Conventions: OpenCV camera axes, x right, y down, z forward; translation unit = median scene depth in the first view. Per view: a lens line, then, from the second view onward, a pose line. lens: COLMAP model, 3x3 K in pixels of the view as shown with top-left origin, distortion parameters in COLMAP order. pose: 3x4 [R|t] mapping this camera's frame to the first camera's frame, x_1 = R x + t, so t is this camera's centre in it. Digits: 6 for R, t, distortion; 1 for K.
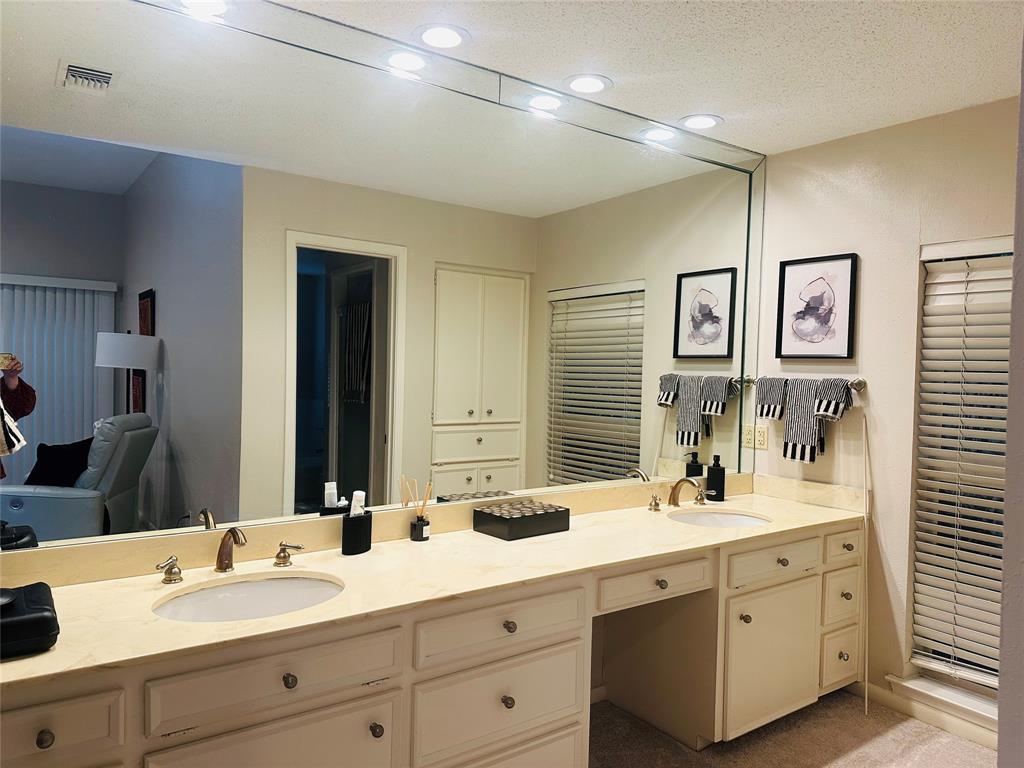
lens RADIAL K [[706.7, 0, 503.4], [0, 706.7, 388.2], [0, 0, 1]] dist [0.048666, -0.061538]
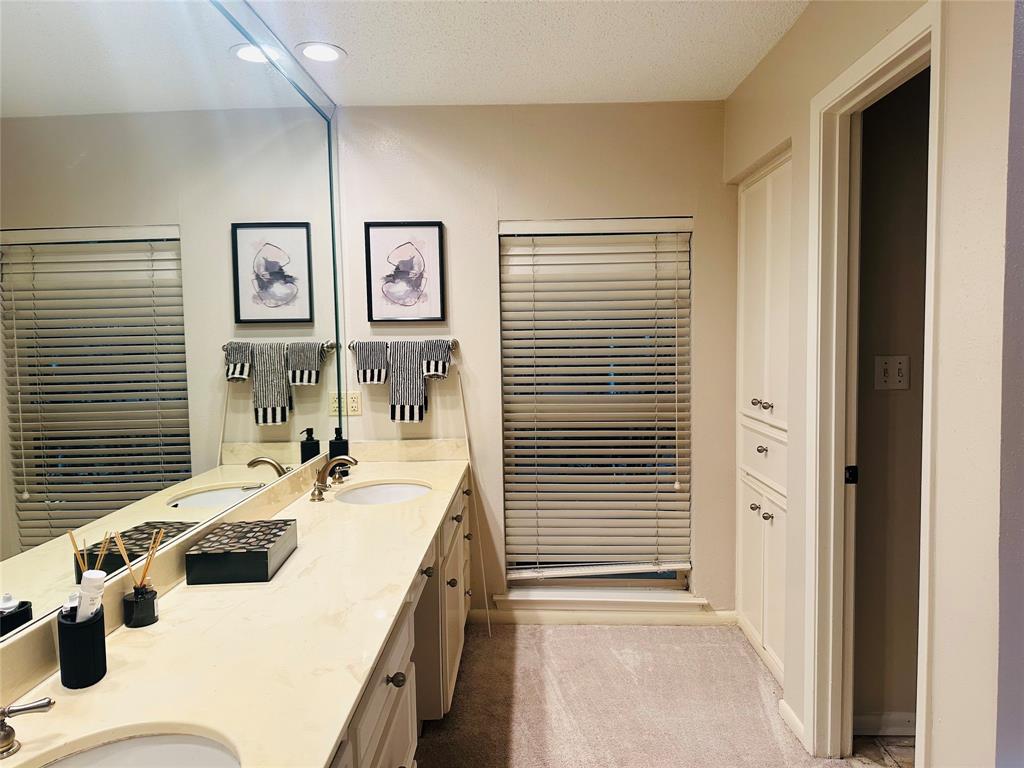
lens RADIAL K [[704.9, 0, 515.4], [0, 704.9, 381.1], [0, 0, 1]] dist [0.180688, -0.266649]
pose [[0.599230, -0.088980, 0.795617, -0.292452], [0.054172, 0.996033, 0.070594, -0.019326], [-0.798742, 0.000798, 0.601673, 0.252488]]
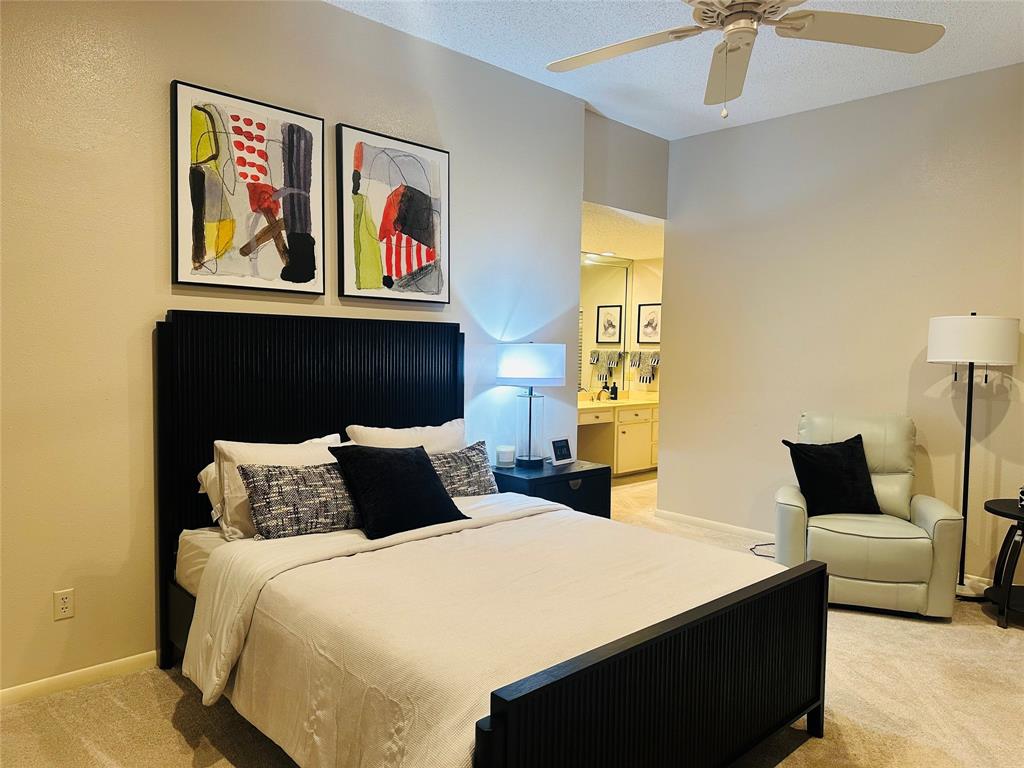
lens RADIAL K [[706.7, 0, 503.4], [0, 706.7, 388.2], [0, 0, 1]] dist [0.048666, -0.061538]
pose [[0.991159, -0.017046, 0.131581, -0.420427], [0.012967, 0.999410, 0.031799, 0.030947], [-0.132046, -0.029811, 0.990795, -1.434924]]
